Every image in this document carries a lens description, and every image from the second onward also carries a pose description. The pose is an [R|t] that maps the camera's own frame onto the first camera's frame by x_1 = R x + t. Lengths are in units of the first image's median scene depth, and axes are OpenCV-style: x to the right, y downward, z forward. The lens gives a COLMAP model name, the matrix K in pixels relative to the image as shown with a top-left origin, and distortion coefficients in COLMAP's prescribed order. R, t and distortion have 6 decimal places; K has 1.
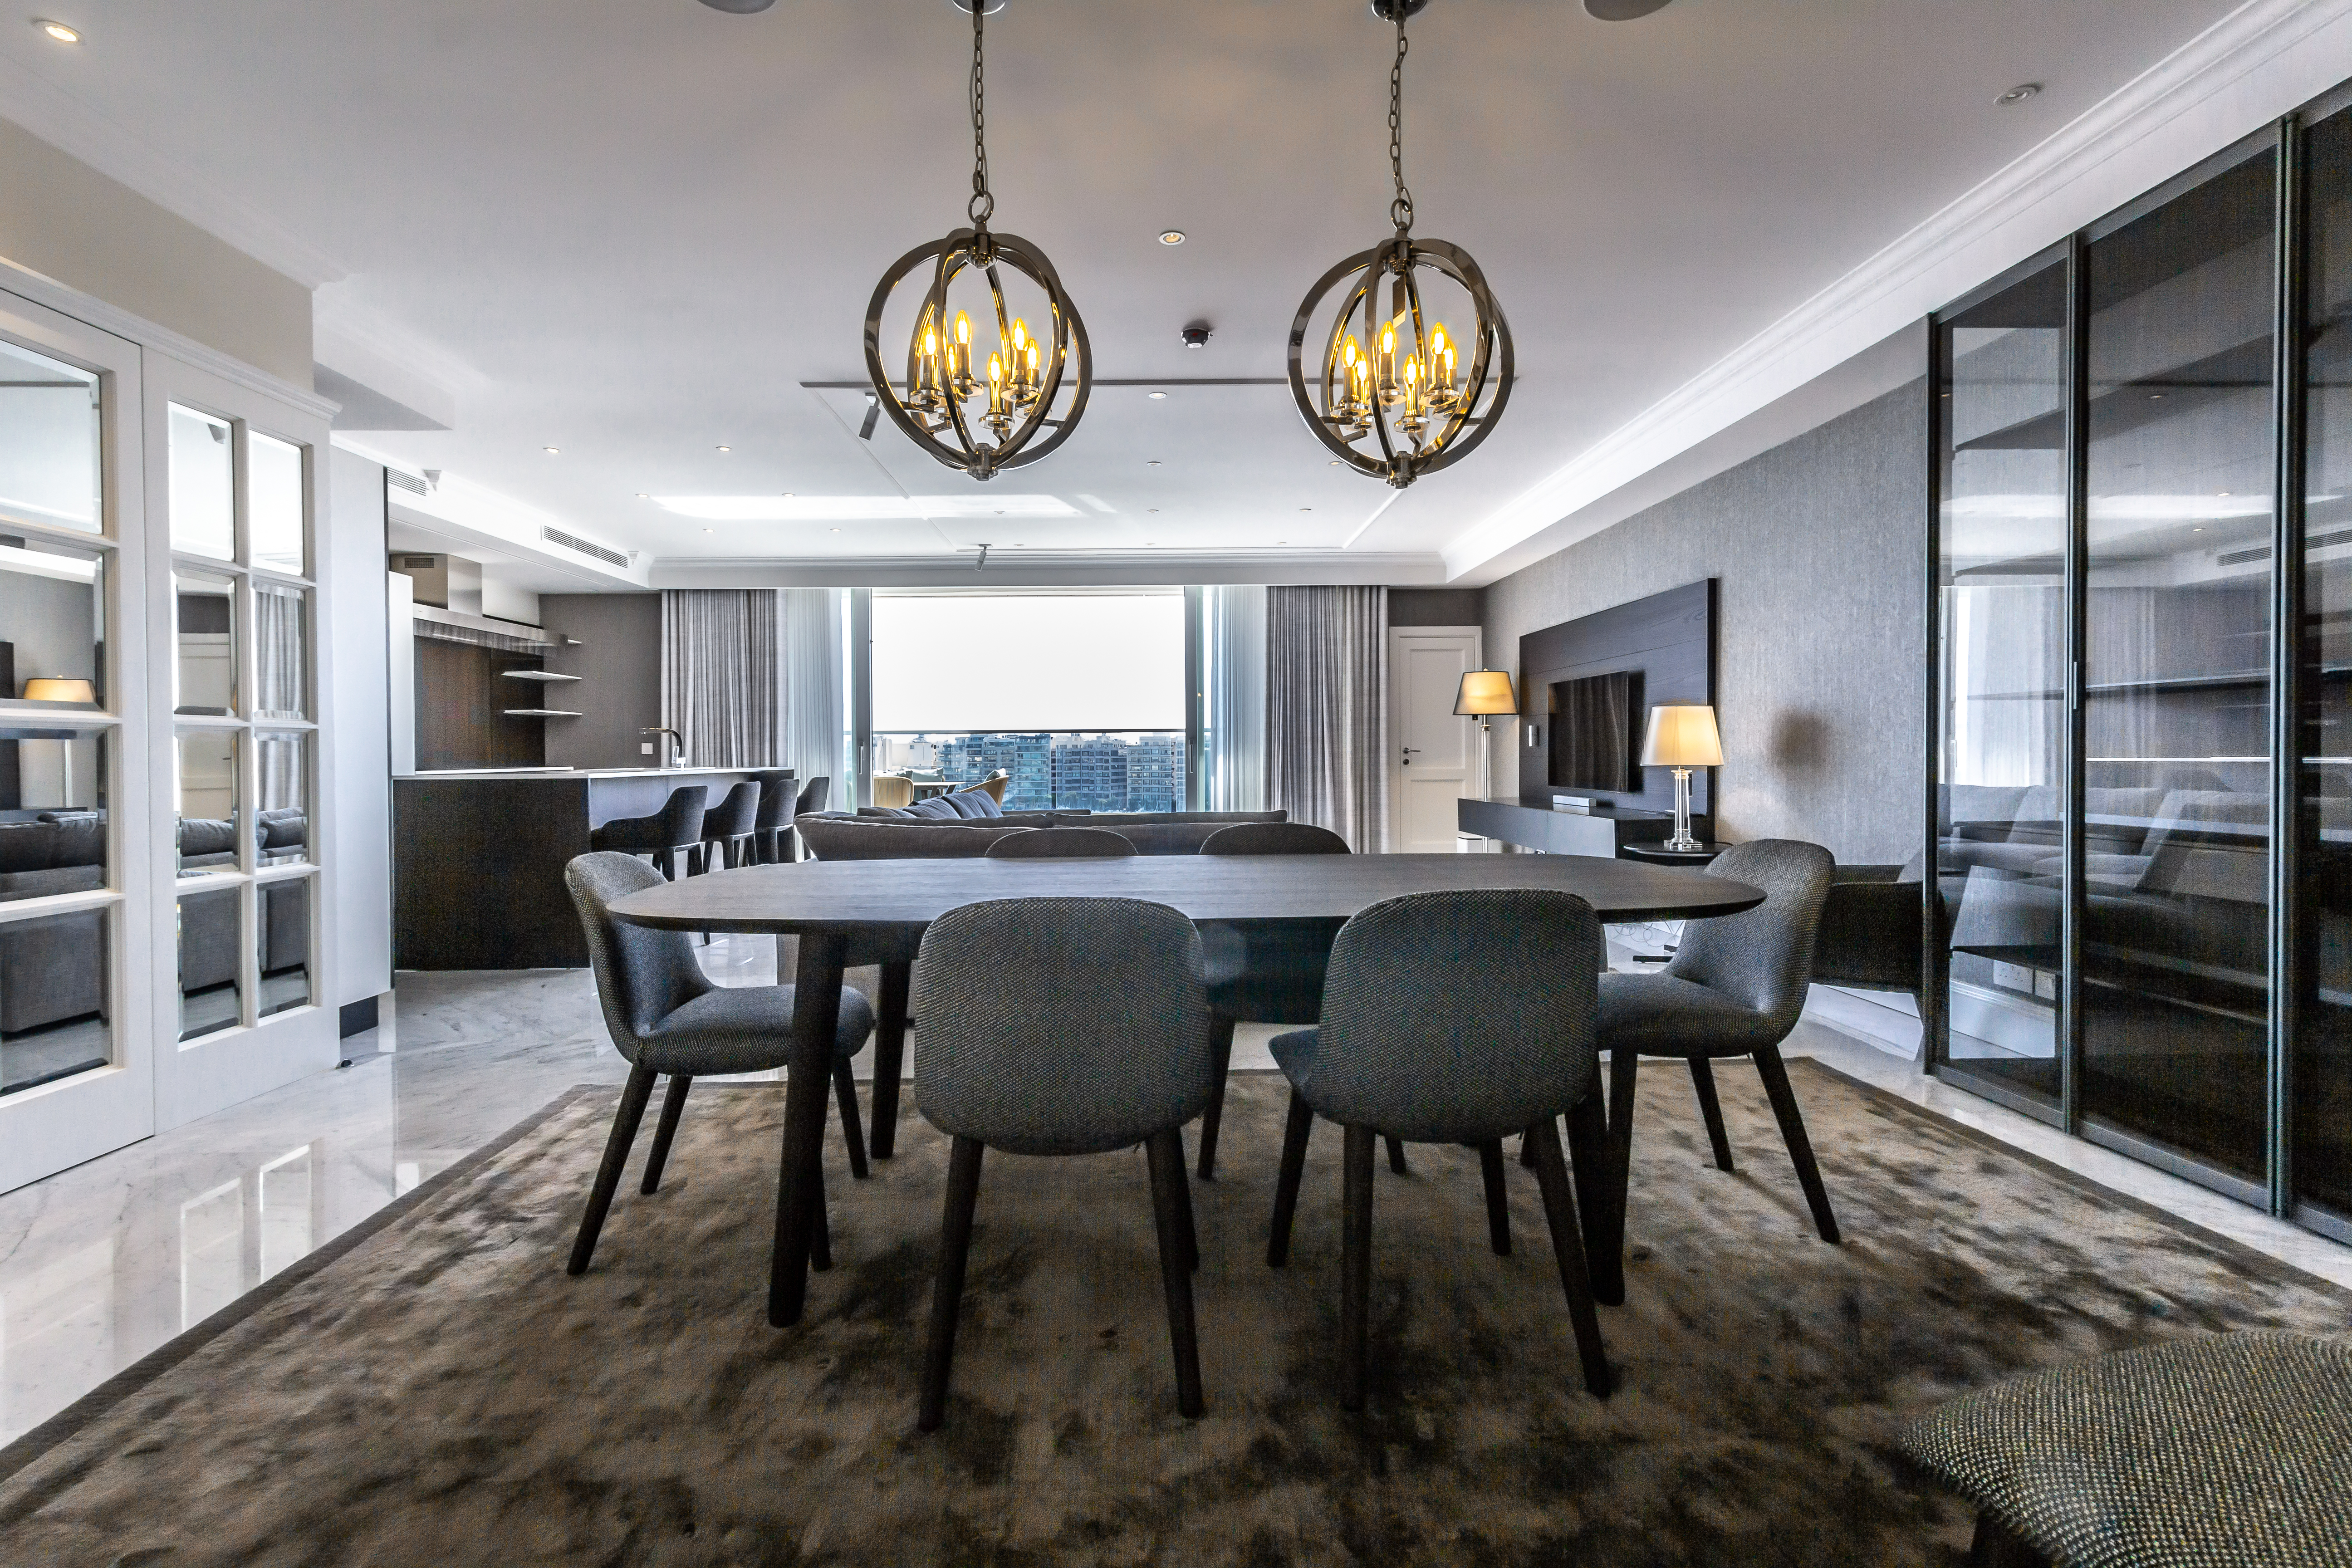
lens RADIAL K [[1096.5, 0, 1171.5], [0, 1096.5, 760.3], [0, 0, 1]] dist [0.000153, -0.000011]
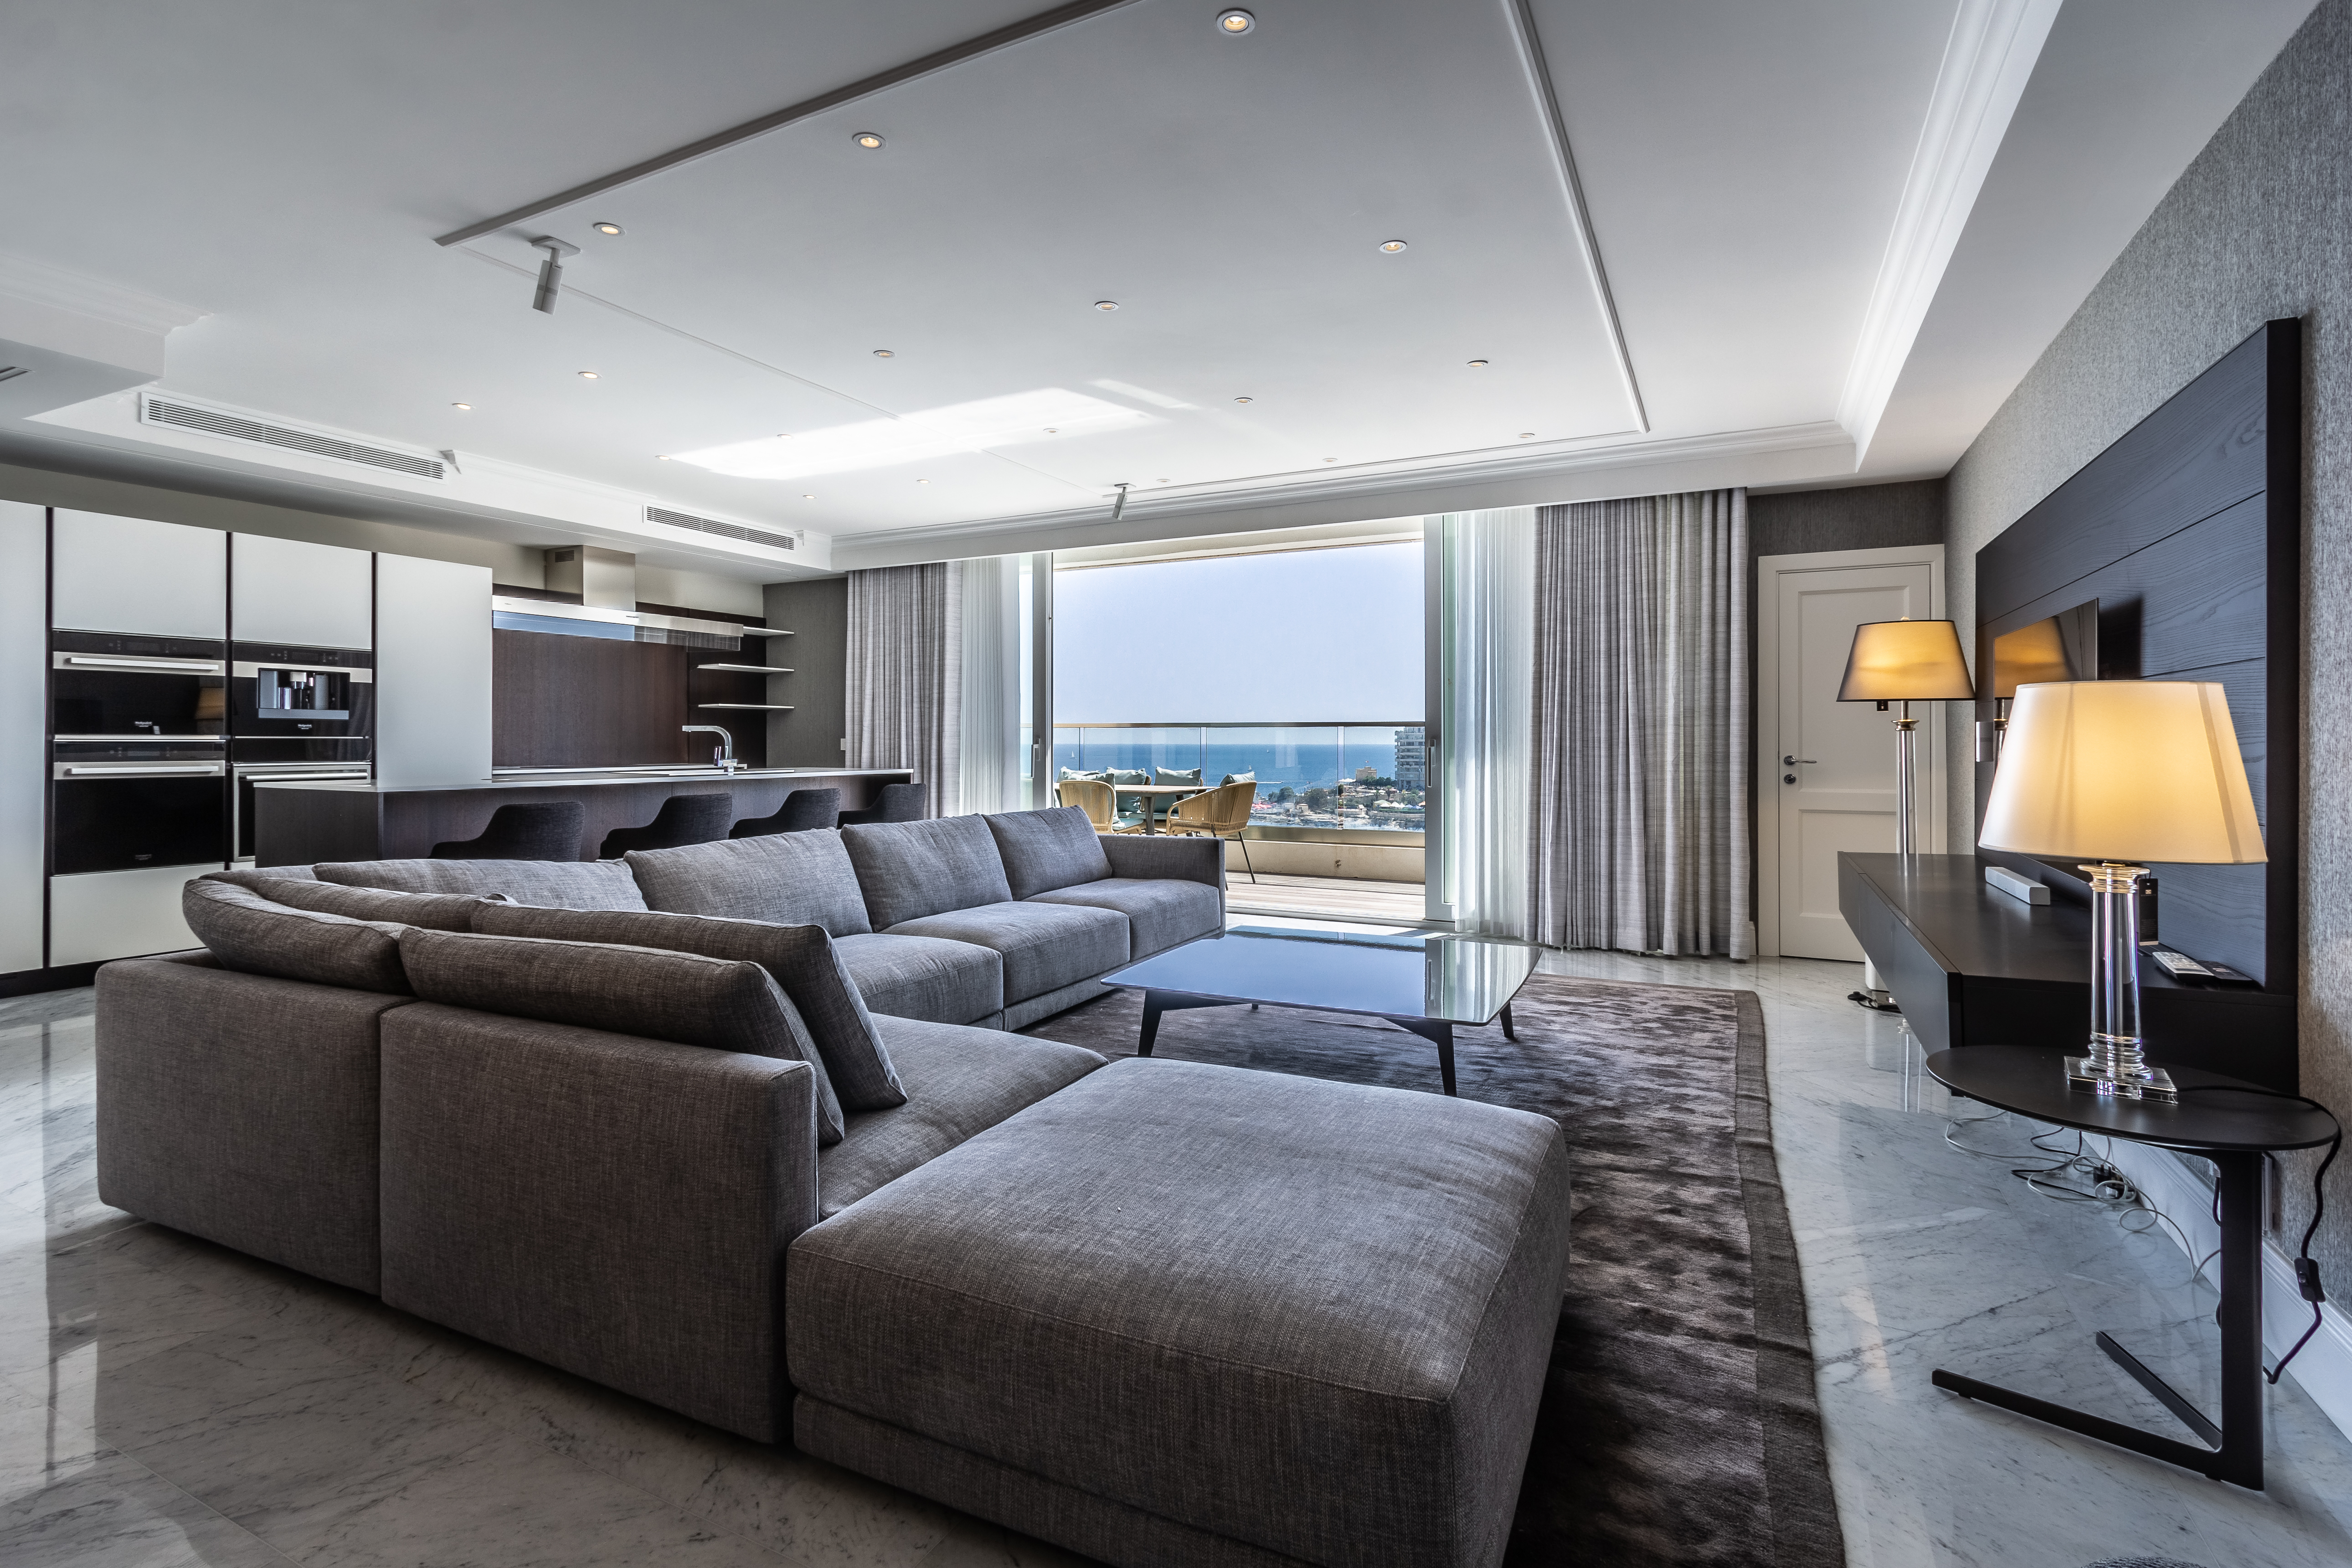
lens RADIAL K [[1118.6, 0, 1179.9], [0, 1118.6, 732.4], [0, 0, 1]] dist [0.020435, -0.000031]
pose [[0.879727, 0.004075, -0.475461, 0.221766], [-0.009057, 0.999925, -0.008187, -0.016618], [0.475393, 0.011508, 0.879699, 0.311922]]
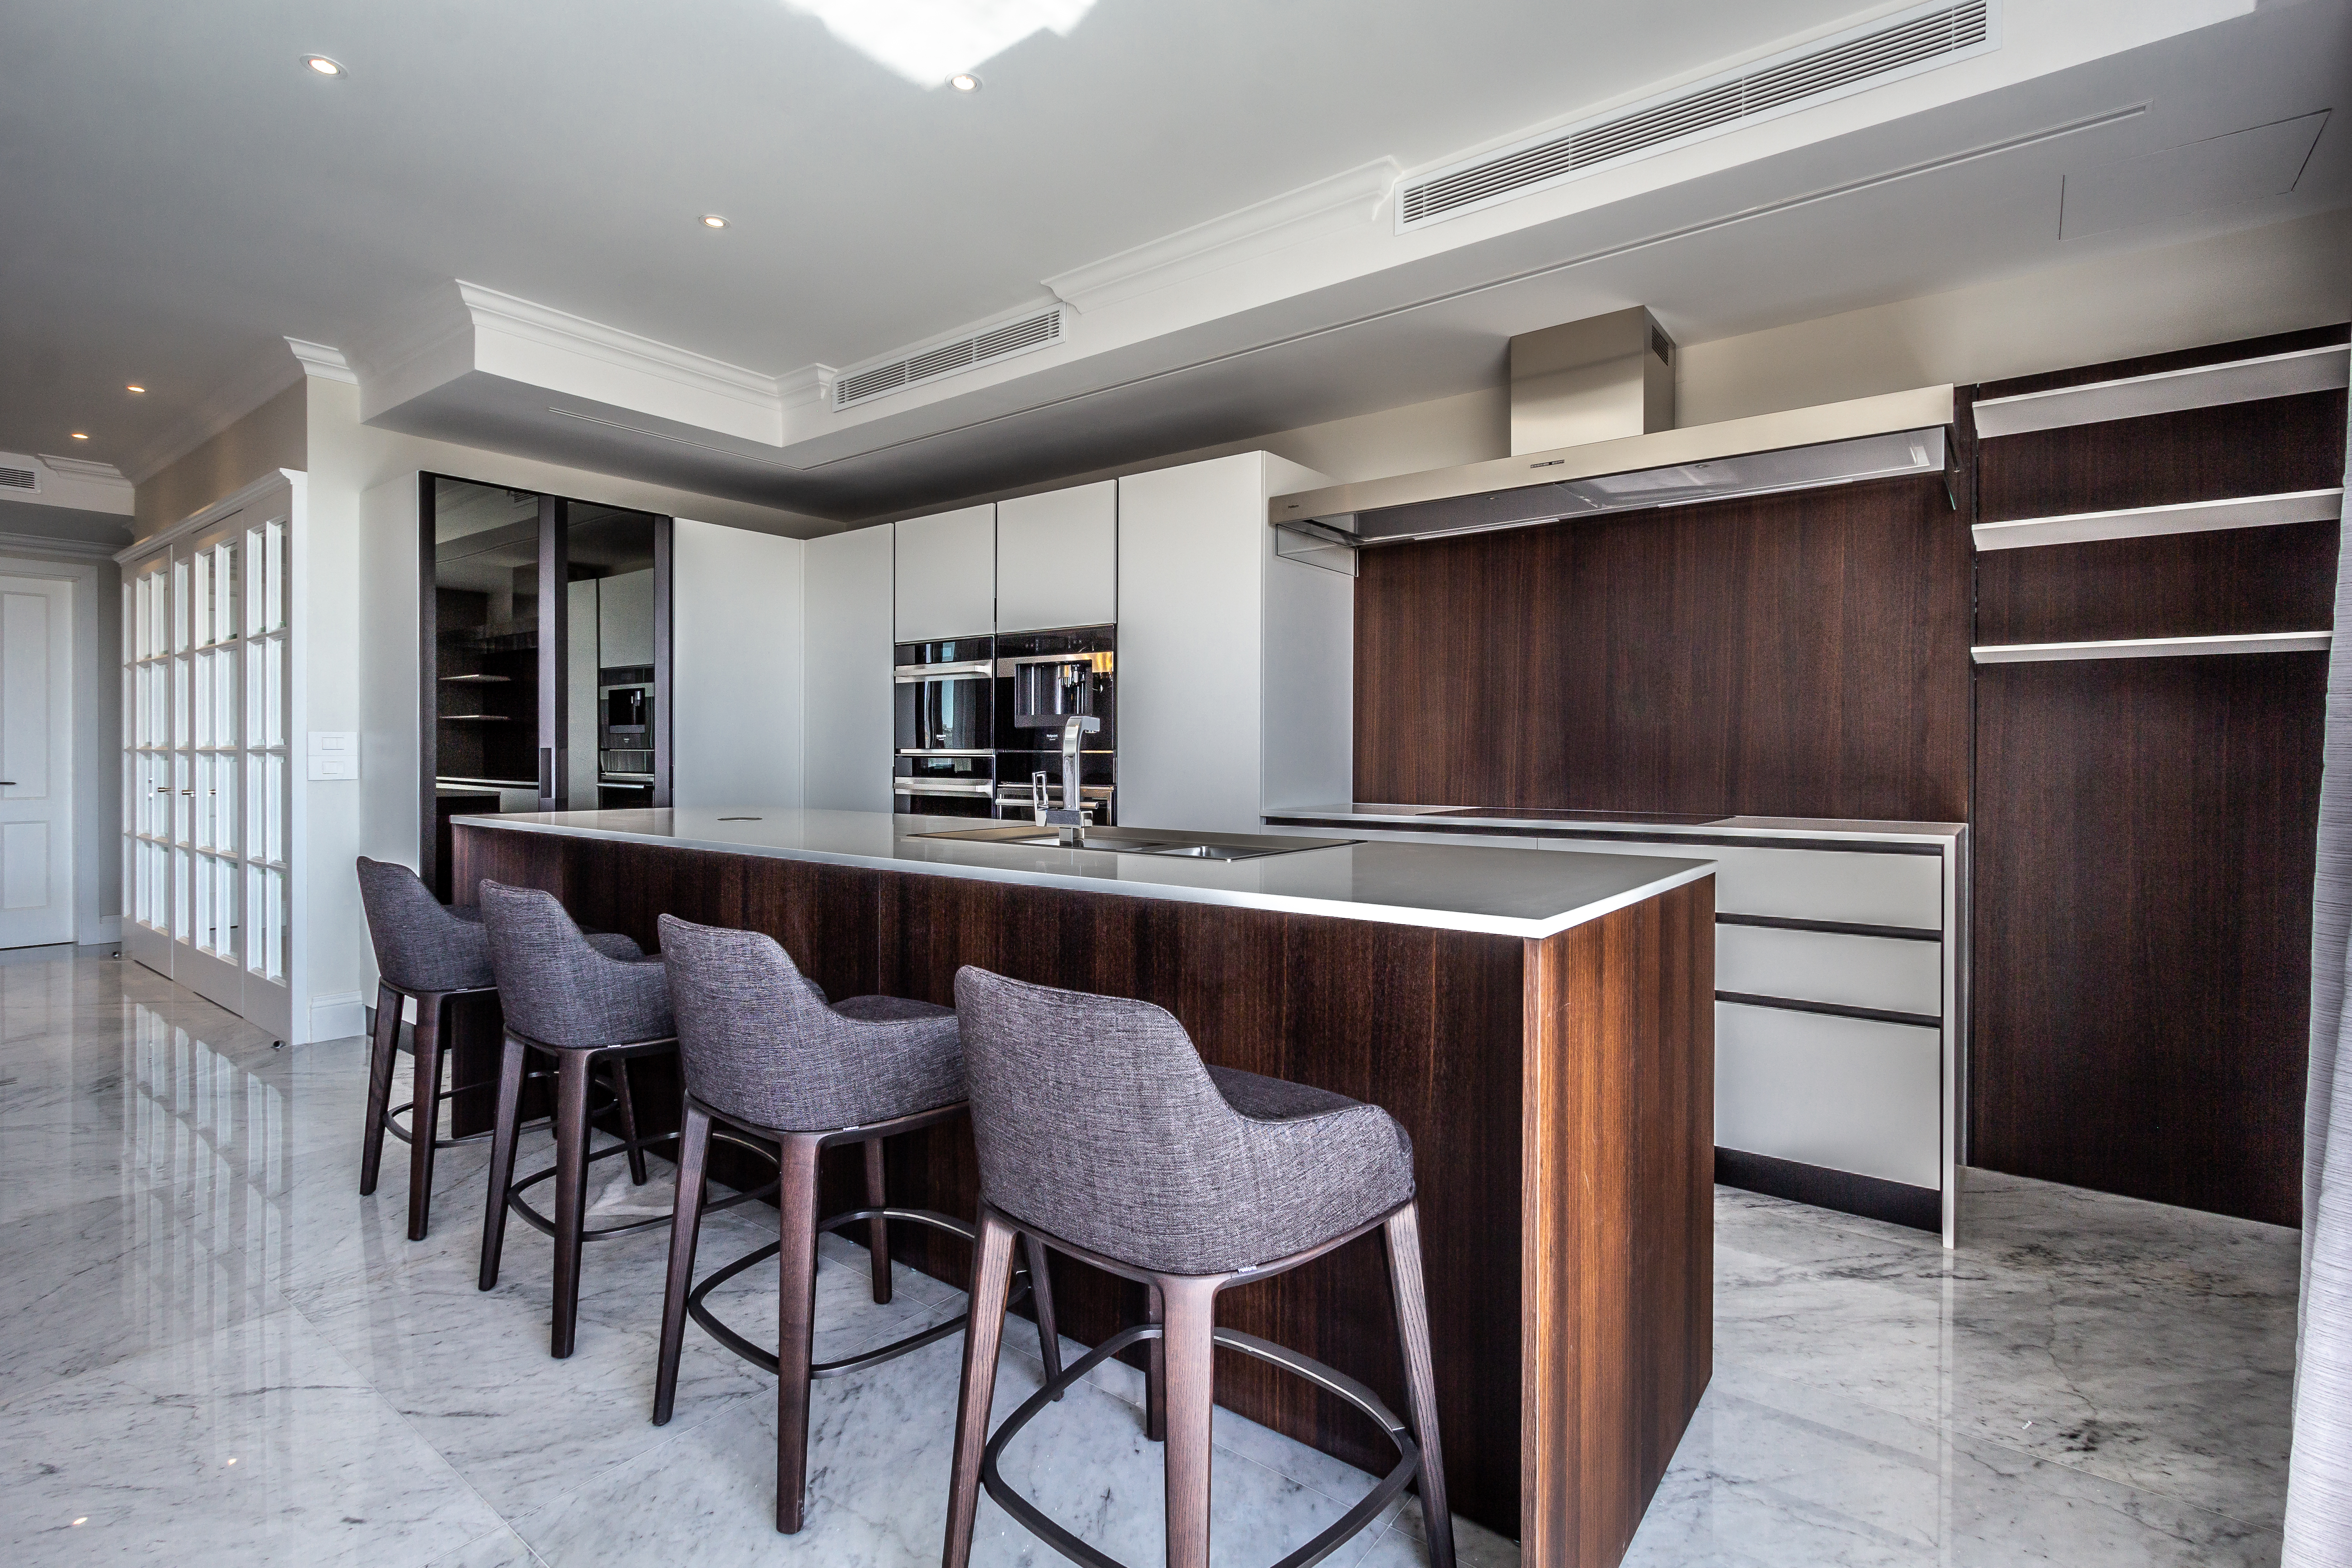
lens RADIAL K [[1096.5, 0, 1171.5], [0, 1096.5, 760.3], [0, 0, 1]] dist [0.000153, -0.000011]
pose [[-0.634120, 0.006972, -0.773203, -0.182603], [-0.006496, 0.999876, 0.014343, -0.018112], [0.773208, 0.014117, -0.633996, 0.958811]]
